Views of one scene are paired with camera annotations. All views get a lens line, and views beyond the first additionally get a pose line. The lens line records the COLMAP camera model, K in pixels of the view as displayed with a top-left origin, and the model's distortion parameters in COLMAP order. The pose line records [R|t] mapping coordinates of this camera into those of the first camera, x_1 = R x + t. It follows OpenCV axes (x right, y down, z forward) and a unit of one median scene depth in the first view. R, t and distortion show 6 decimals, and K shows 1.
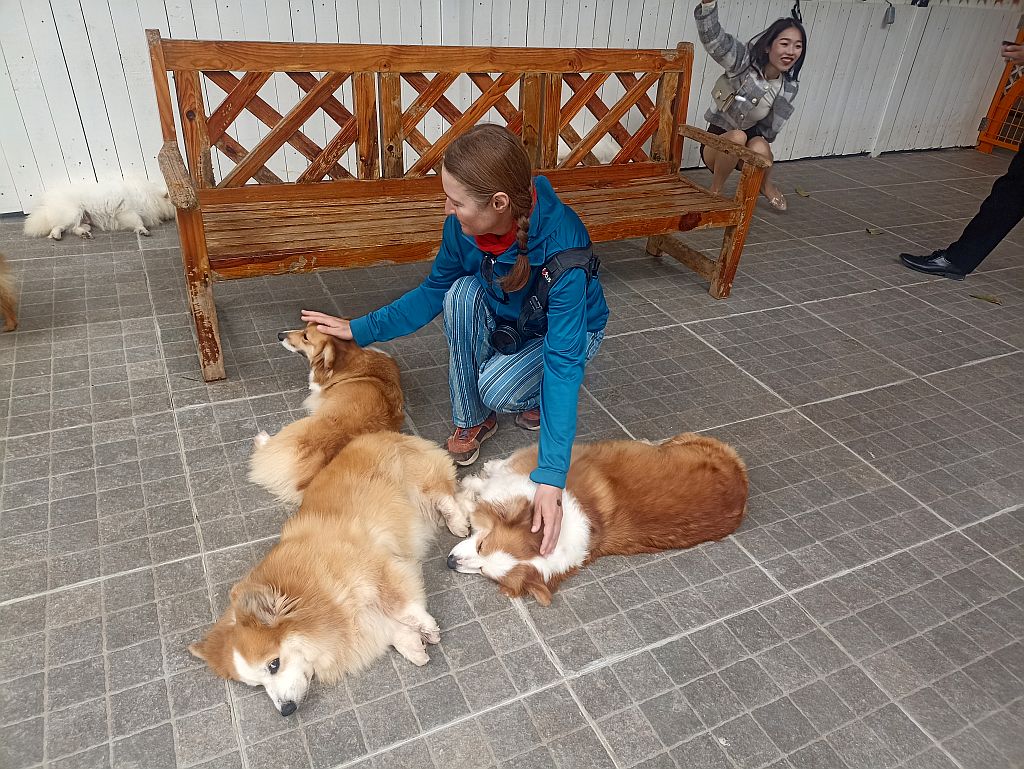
lens RADIAL K [[742.6, 0, 512.0], [0, 742.6, 384.5], [0, 0, 1]] dist [0.003493, 0.003098]
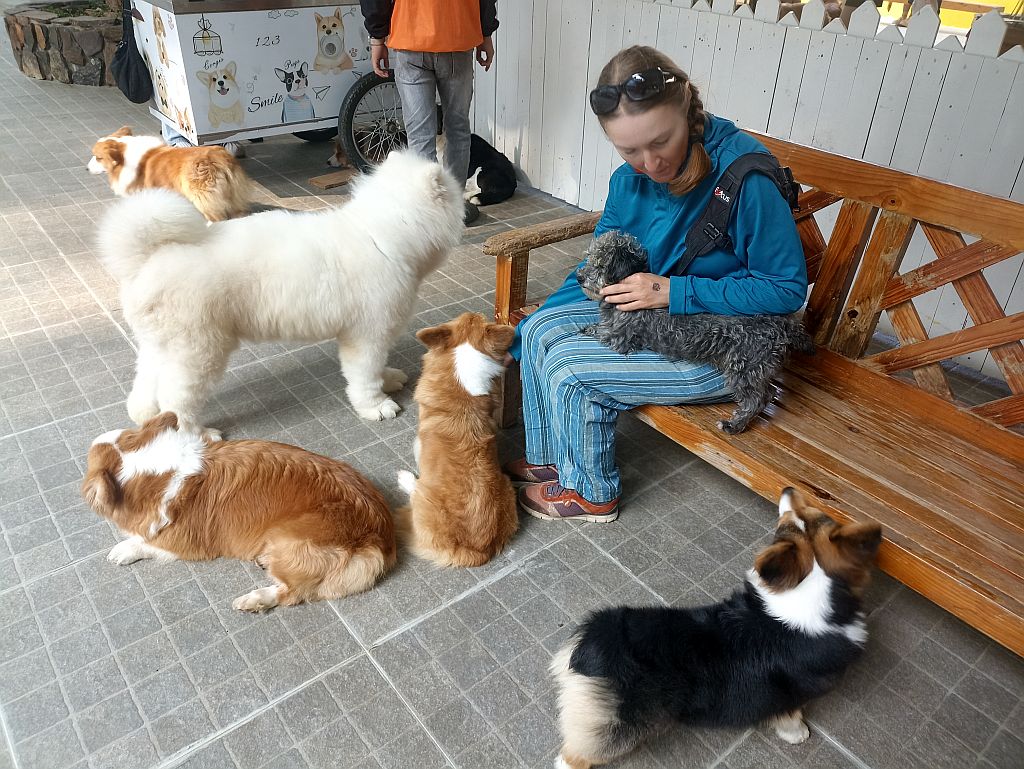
lens RADIAL K [[742.6, 0, 512.0], [0, 742.6, 384.5], [0, 0, 1]] dist [0.003493, 0.003098]
pose [[0.220656, 0.453236, -0.863648, 0.361068], [-0.535318, 0.796465, 0.281209, -0.273378], [0.815320, 0.400276, 0.418369, 0.459550]]
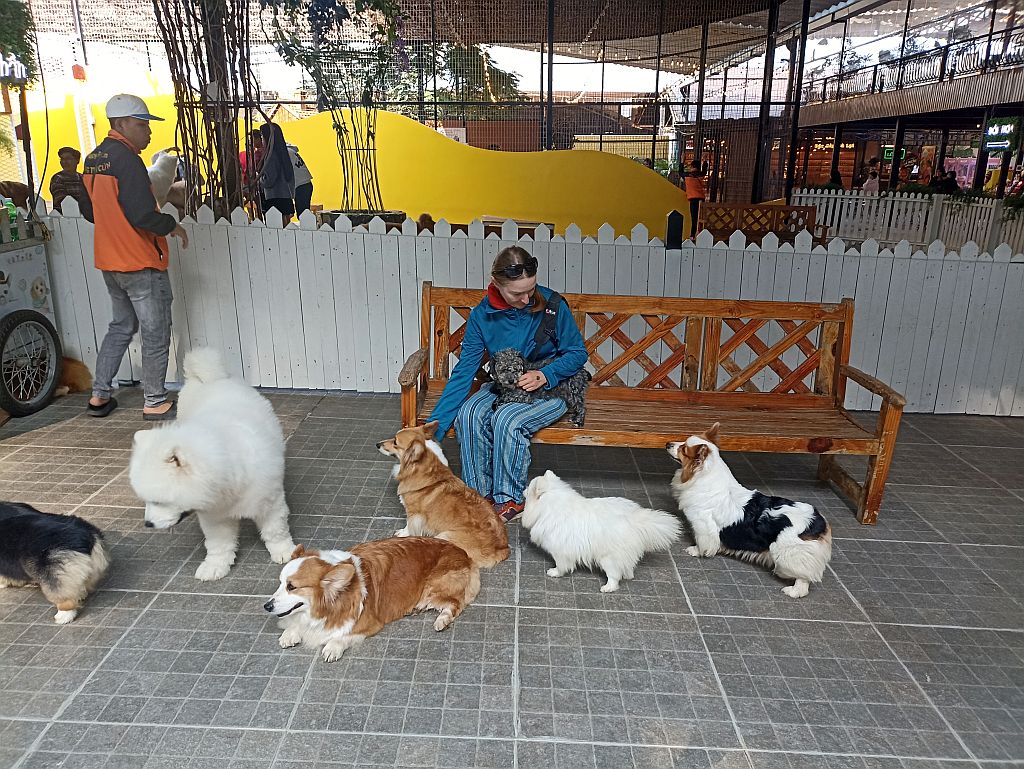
lens RADIAL K [[742.6, 0, 512.0], [0, 742.6, 384.5], [0, 0, 1]] dist [0.003493, 0.003098]
pose [[0.890713, 0.081590, -0.447184, 0.321514], [-0.212306, 0.944539, -0.250543, 0.073048], [0.401941, 0.318102, 0.858635, -0.174330]]
